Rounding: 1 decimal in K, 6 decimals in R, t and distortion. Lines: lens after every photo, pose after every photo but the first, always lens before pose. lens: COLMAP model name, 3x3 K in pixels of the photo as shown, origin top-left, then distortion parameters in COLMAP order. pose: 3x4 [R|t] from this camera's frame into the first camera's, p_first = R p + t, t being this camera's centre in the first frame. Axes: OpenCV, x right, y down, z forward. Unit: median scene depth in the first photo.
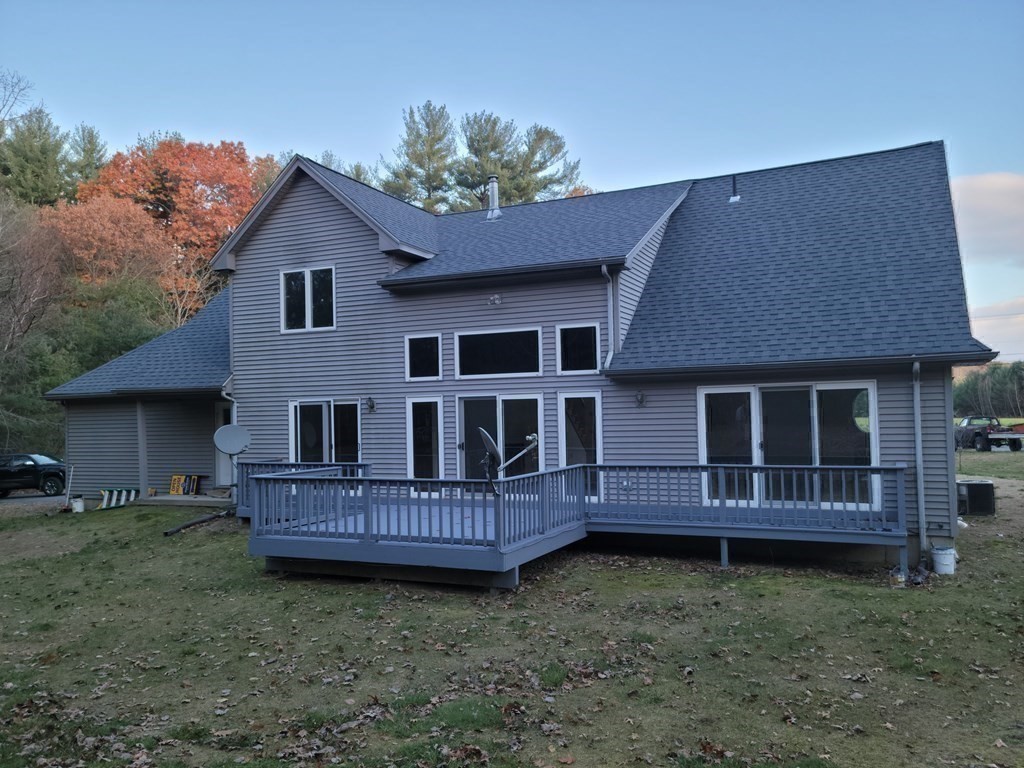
lens RADIAL K [[811.9, 0, 515.4], [0, 811.9, 387.8], [0, 0, 1]] dist [0.075223, -0.039027]
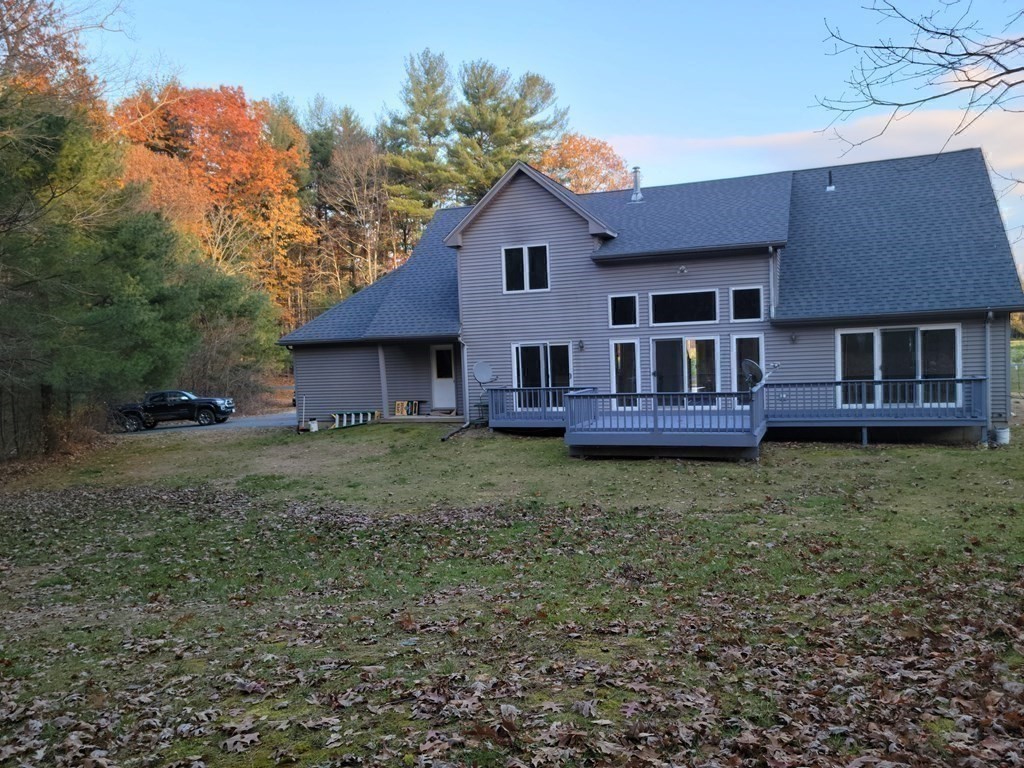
lens RADIAL K [[811.9, 0, 514.1], [0, 811.9, 389.9], [0, 0, 1]] dist [0.075223, -0.039027]
pose [[0.996505, -0.023819, 0.080061, -0.405994], [0.016911, 0.996162, 0.085879, -0.024904], [-0.081800, -0.084224, 0.993084, -0.375467]]
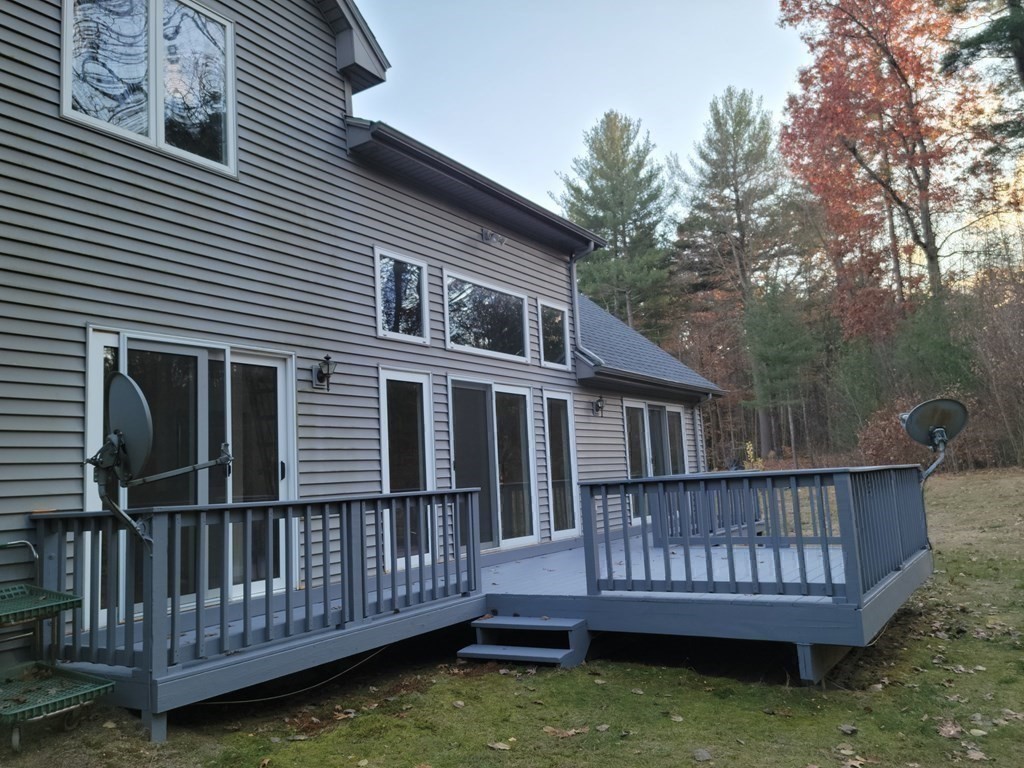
lens RADIAL K [[811.9, 0, 514.5], [0, 811.9, 378.3], [0, 0, 1]] dist [0.075223, -0.039027]
pose [[0.134305, 0.143596, 0.980481, -0.602843], [0.032653, 0.988266, -0.149209, 0.094058], [-0.990402, 0.052055, 0.128041, 0.842650]]
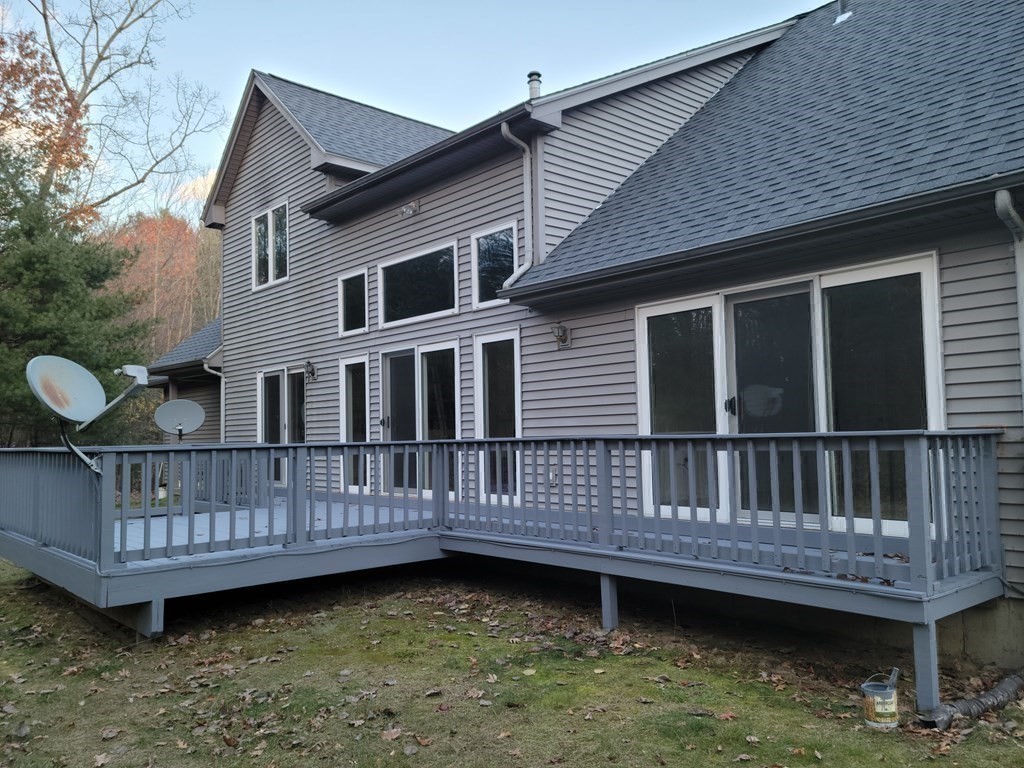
lens RADIAL K [[811.9, 0, 517.6], [0, 811.9, 384.0], [0, 0, 1]] dist [0.075223, -0.039027]
pose [[0.910762, -0.023303, -0.412273, 0.320325], [0.014081, 0.999578, -0.025391, 0.055799], [0.412691, 0.017320, 0.910707, 0.377512]]
